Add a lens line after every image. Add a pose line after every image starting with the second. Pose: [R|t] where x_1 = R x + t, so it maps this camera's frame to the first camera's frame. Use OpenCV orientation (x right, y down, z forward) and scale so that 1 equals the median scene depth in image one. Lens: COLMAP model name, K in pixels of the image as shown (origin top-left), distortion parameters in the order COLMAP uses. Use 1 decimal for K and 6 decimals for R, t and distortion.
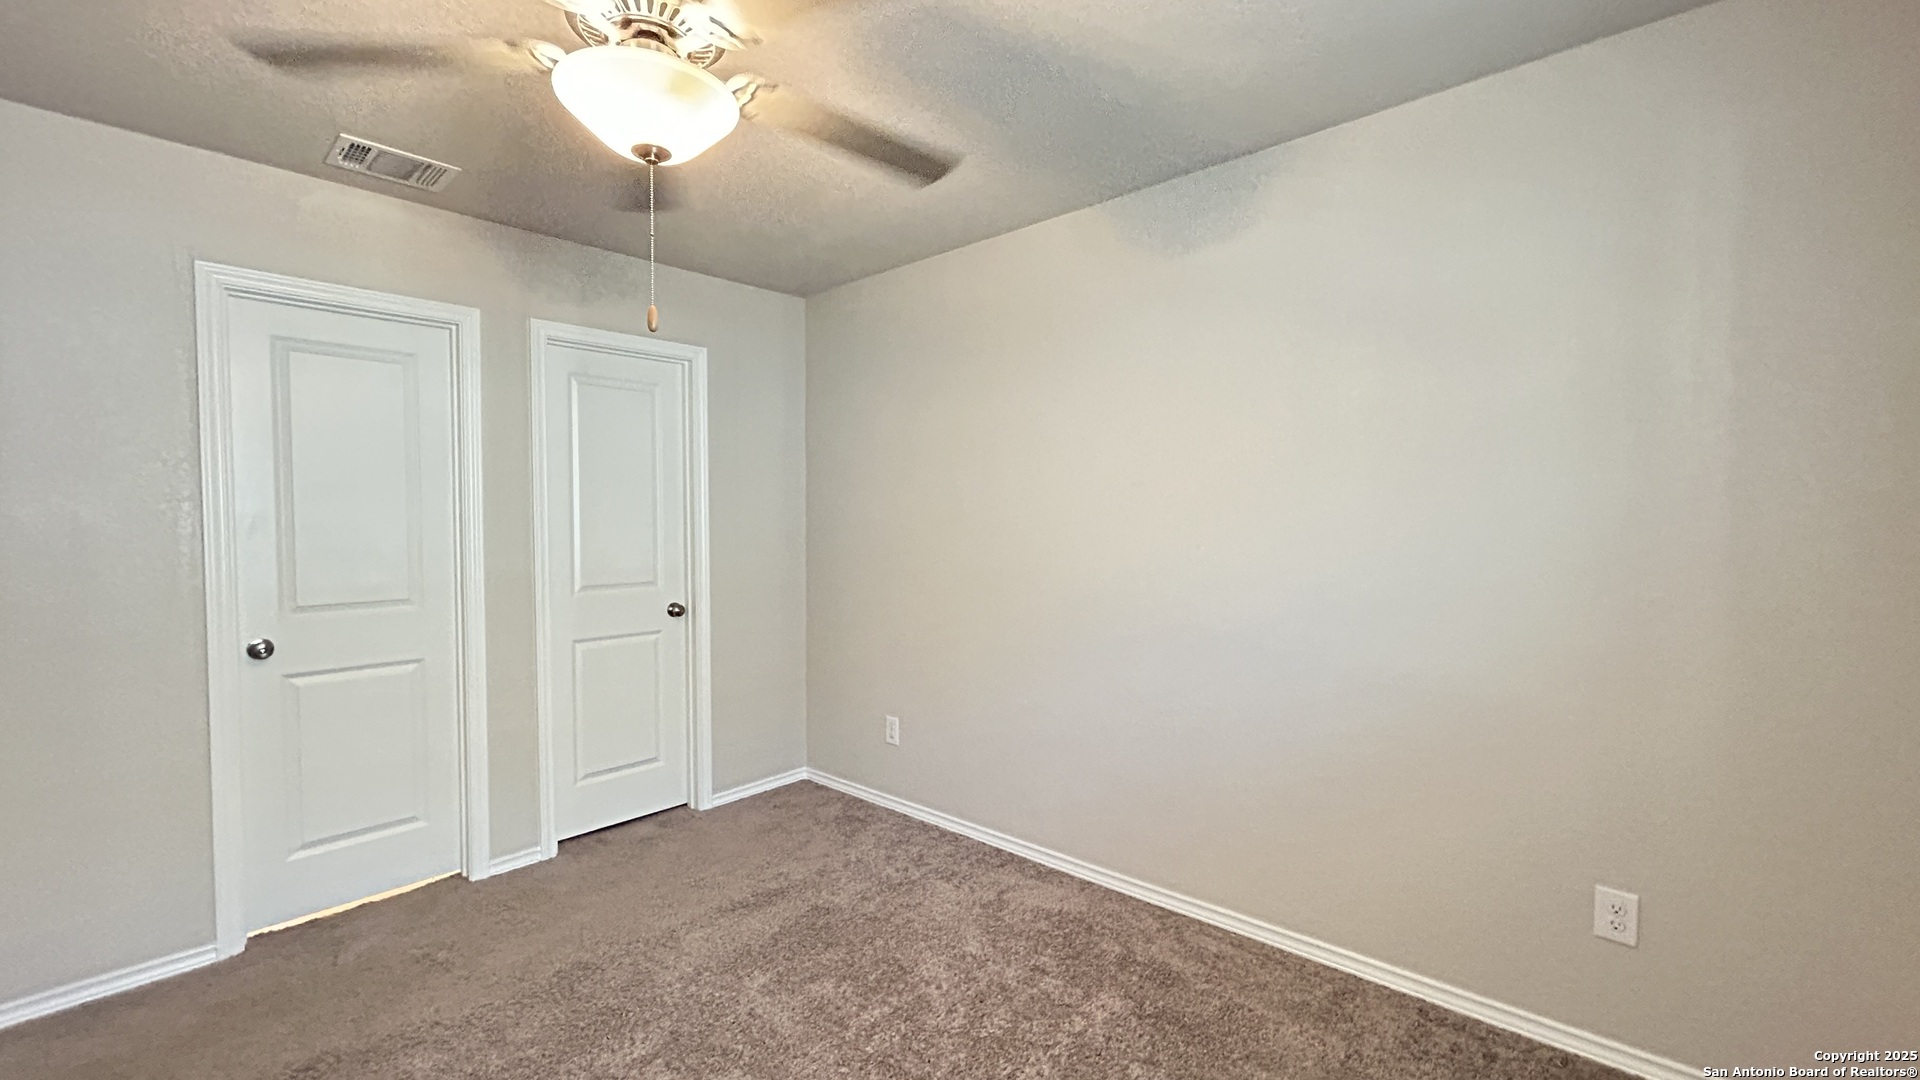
lens RADIAL K [[771.7, 0, 961.2], [0, 771.7, 536.4], [0, 0, 1]] dist [0.008140, -0.001038]
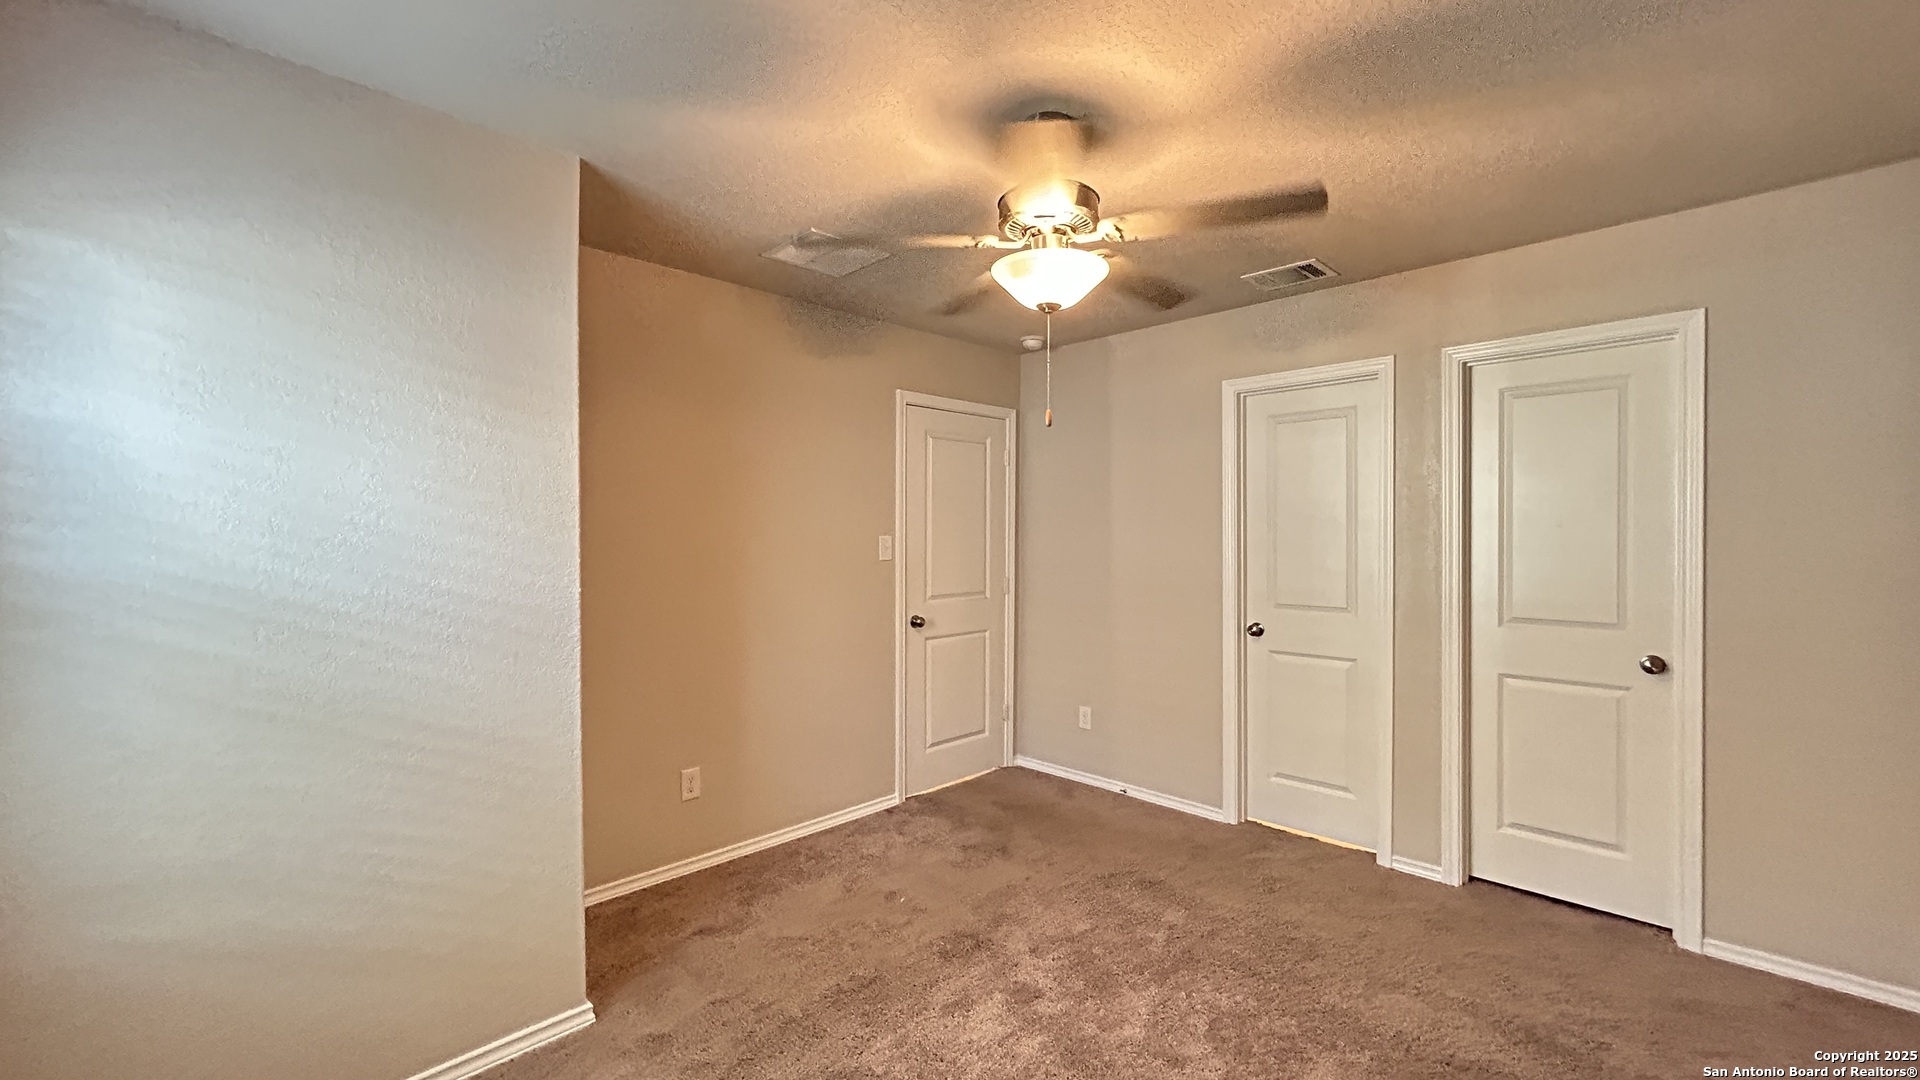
lens RADIAL K [[771.7, 0, 956.9], [0, 771.7, 533.1], [0, 0, 1]] dist [0.008140, -0.001038]
pose [[-0.048378, 0.003666, -0.998822, 0.525412], [-0.020121, 0.999787, 0.004644, -0.030355], [0.998626, 0.020322, -0.048294, 0.431938]]
